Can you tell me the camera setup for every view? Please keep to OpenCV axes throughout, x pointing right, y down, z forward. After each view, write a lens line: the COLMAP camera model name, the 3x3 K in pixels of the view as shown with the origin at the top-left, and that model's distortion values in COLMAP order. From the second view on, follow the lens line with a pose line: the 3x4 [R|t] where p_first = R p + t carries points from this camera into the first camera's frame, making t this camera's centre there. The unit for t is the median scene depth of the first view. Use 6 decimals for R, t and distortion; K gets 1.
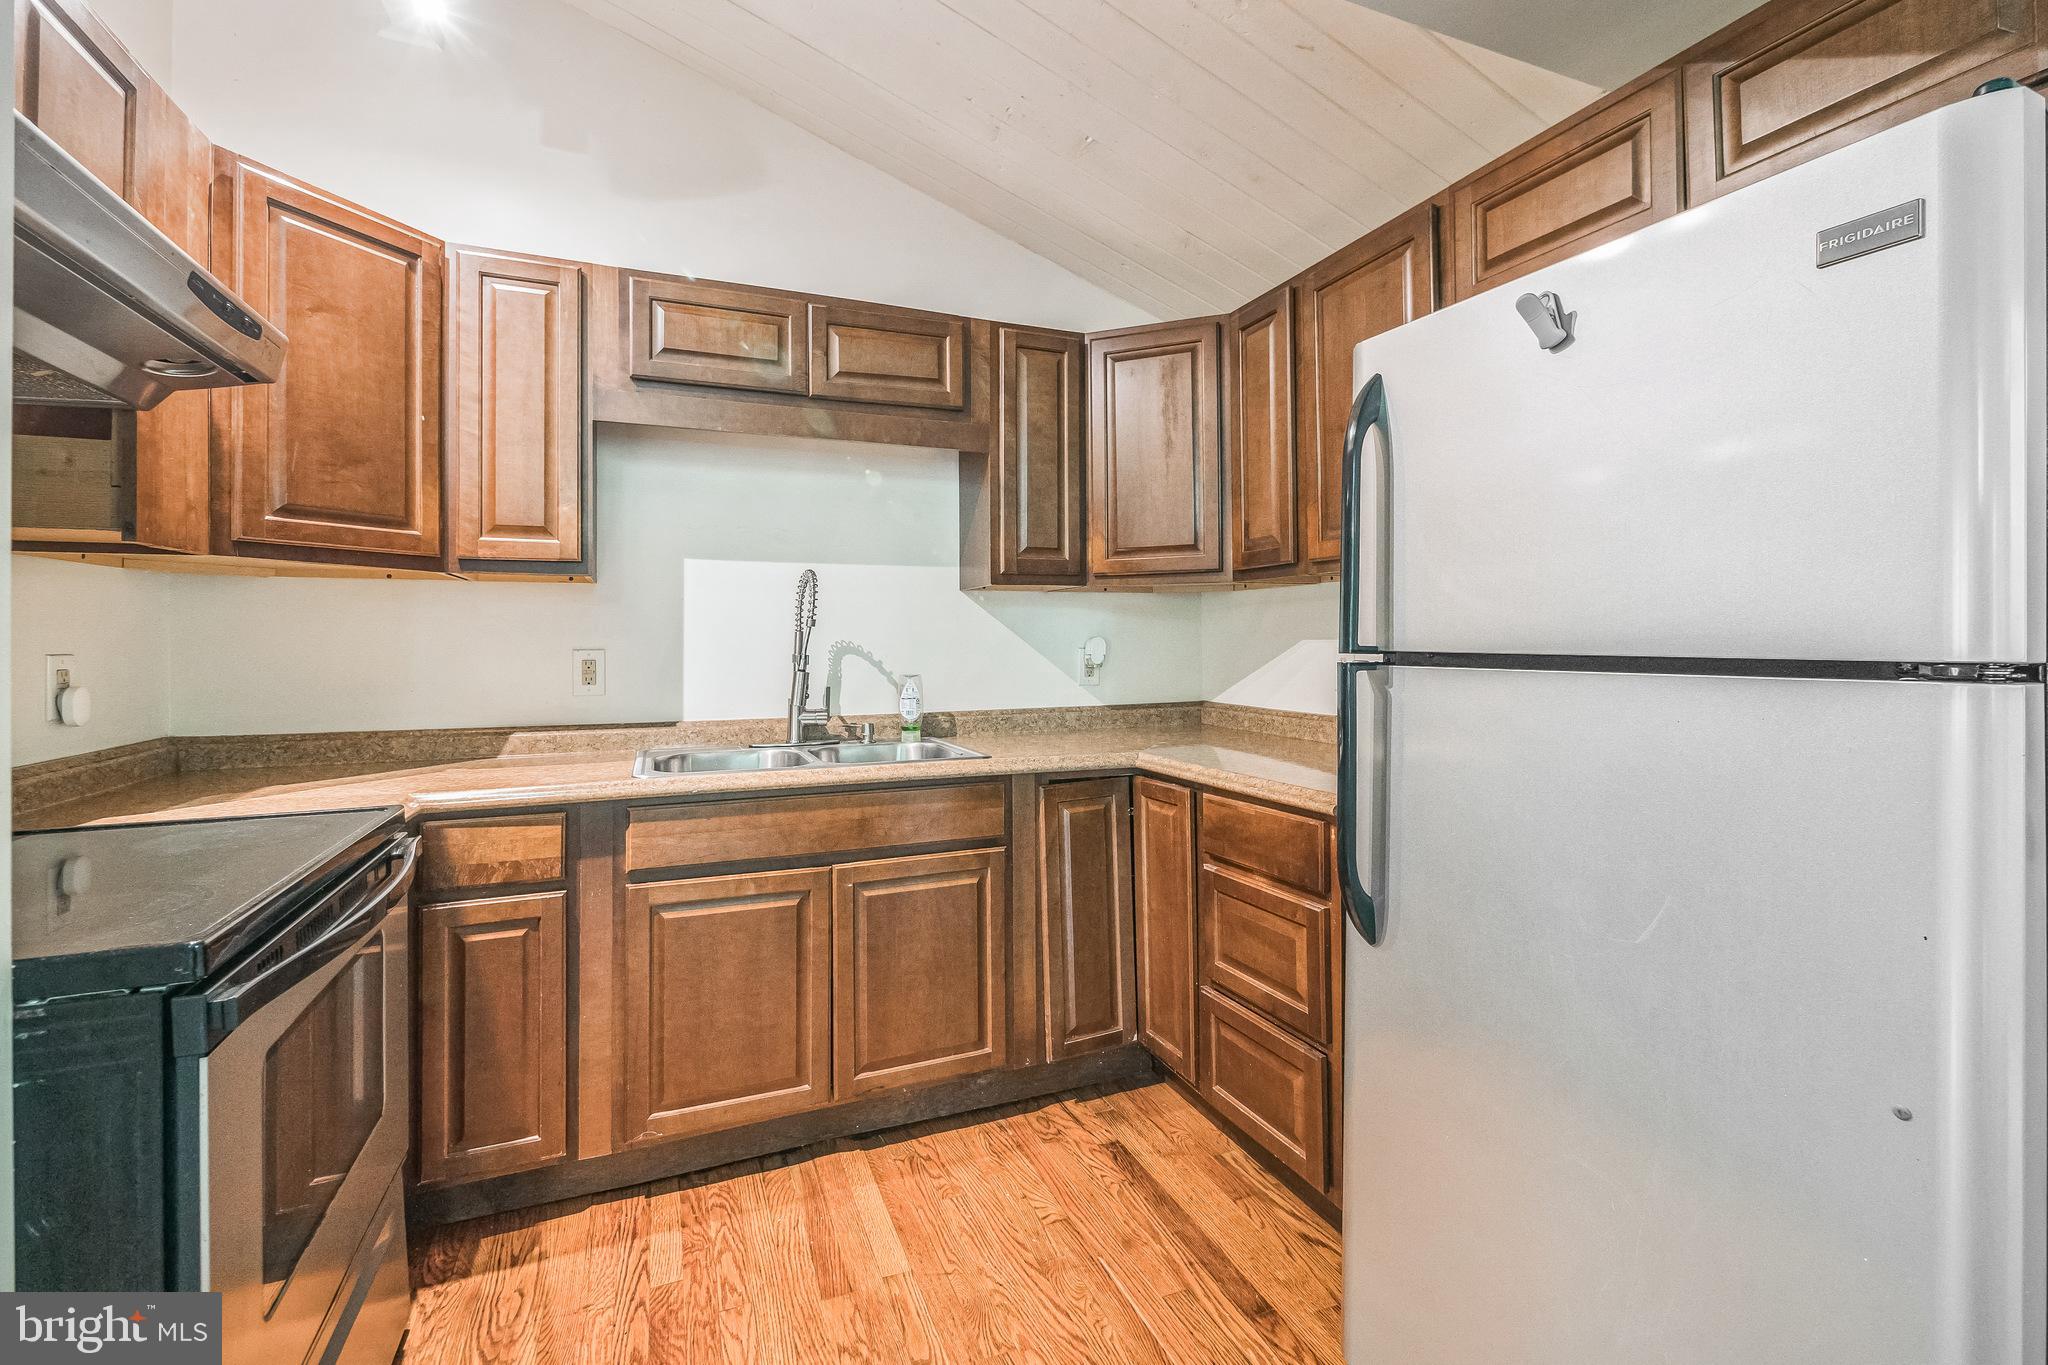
lens RADIAL K [[886.0, 0, 1023.1], [0, 886.0, 654.6], [0, 0, 1]] dist [-0.001247, 0.000229]
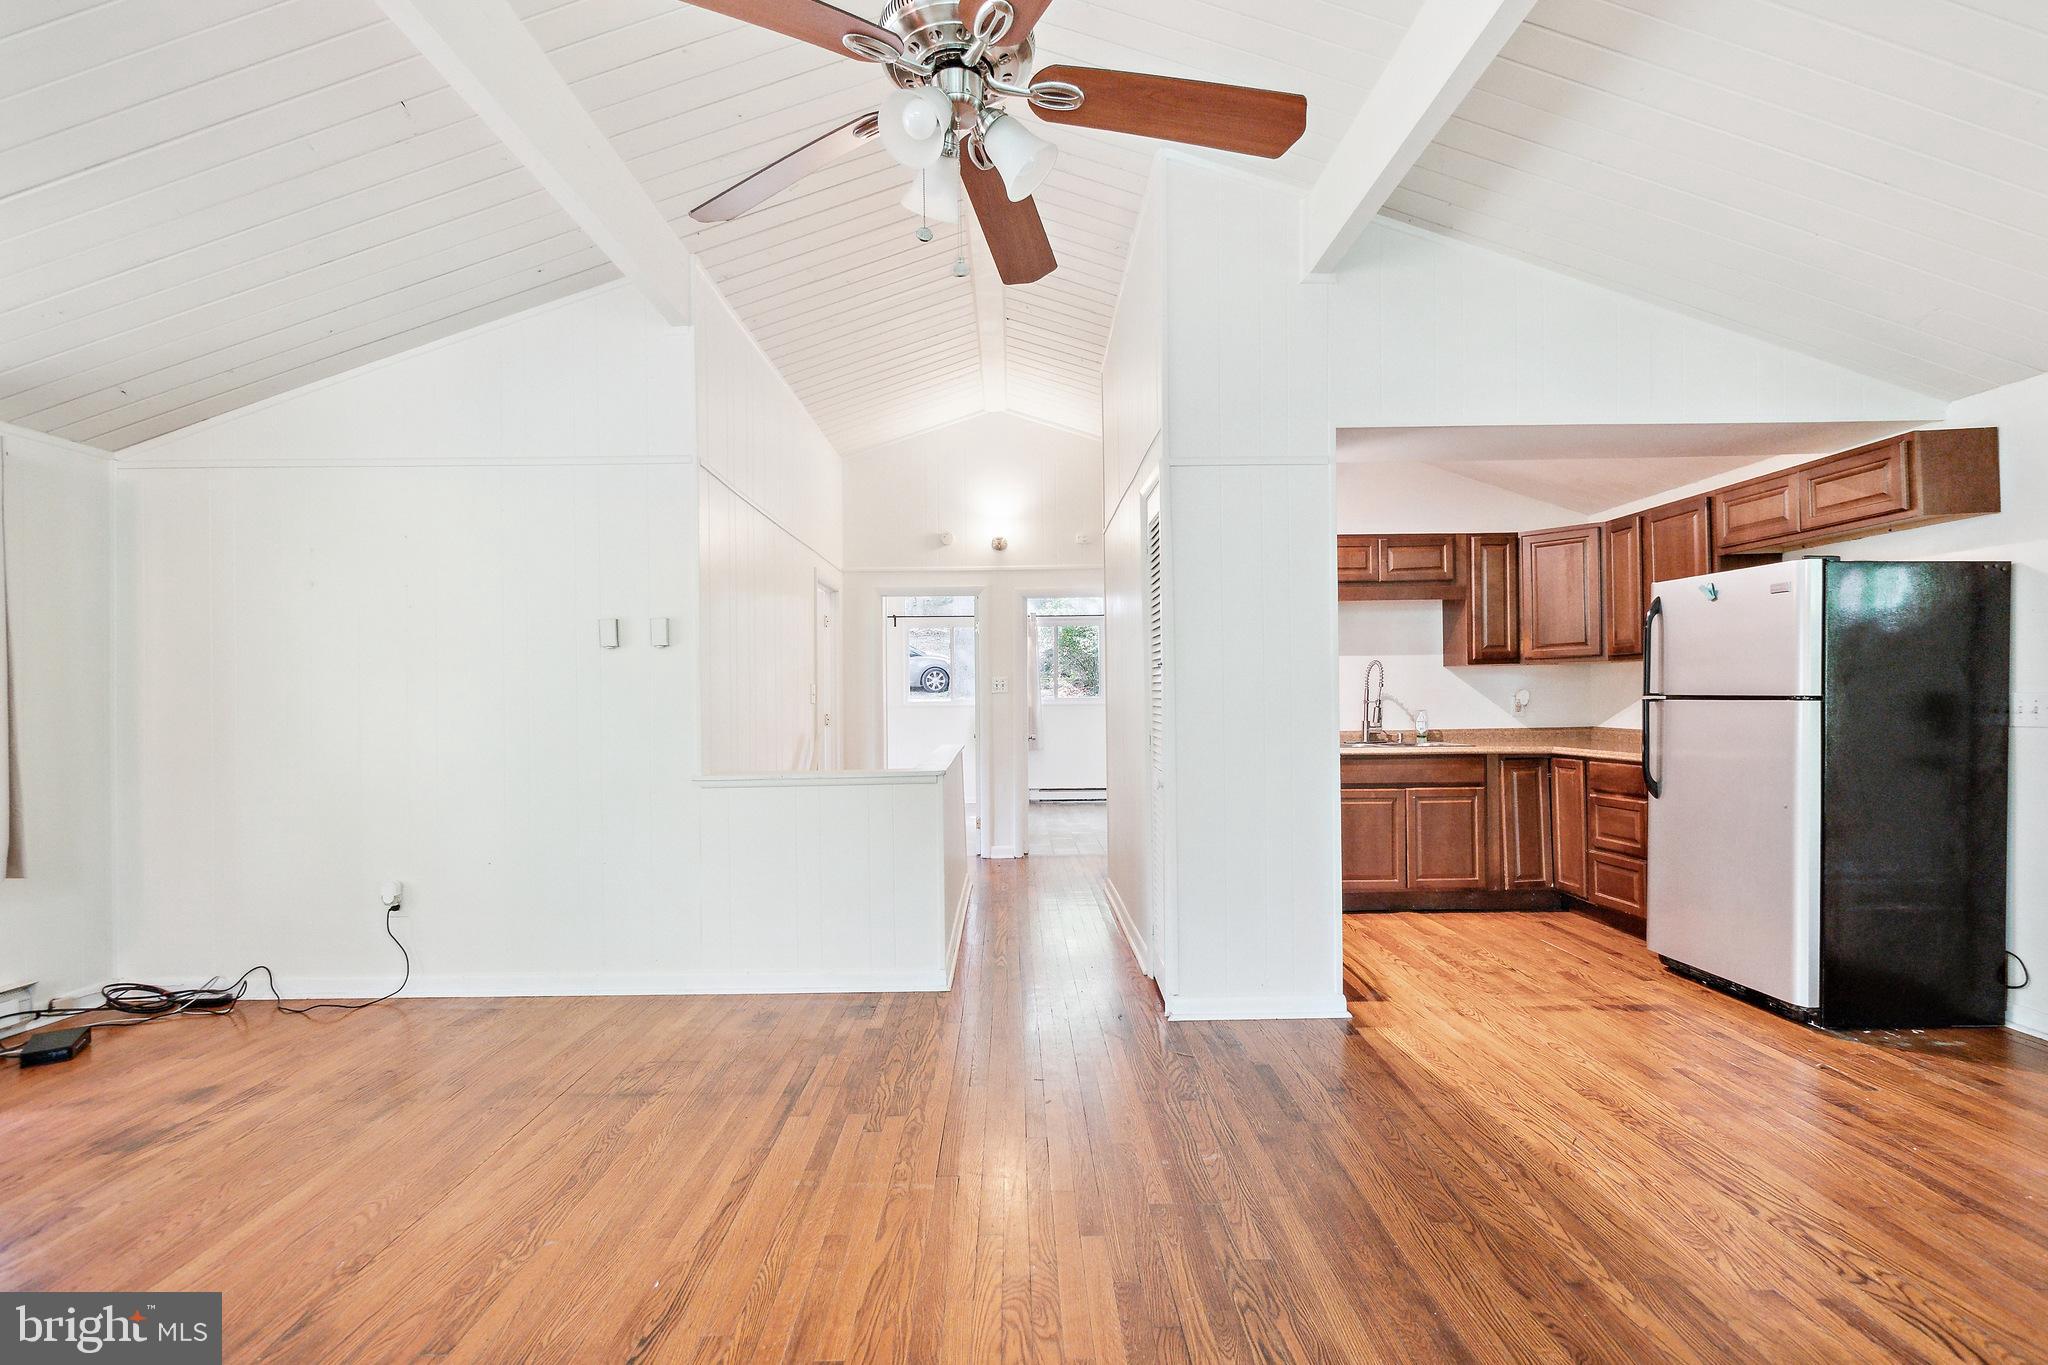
lens RADIAL K [[881.5, 0, 1026.0], [0, 881.5, 705.9], [0, 0, 1]] dist [0.002039, 0.000275]
pose [[0.928164, -0.003970, -0.372151, -0.249538], [0.003379, 0.999992, -0.002238, 0.017803], [0.372157, 0.000820, 0.928169, -1.385813]]
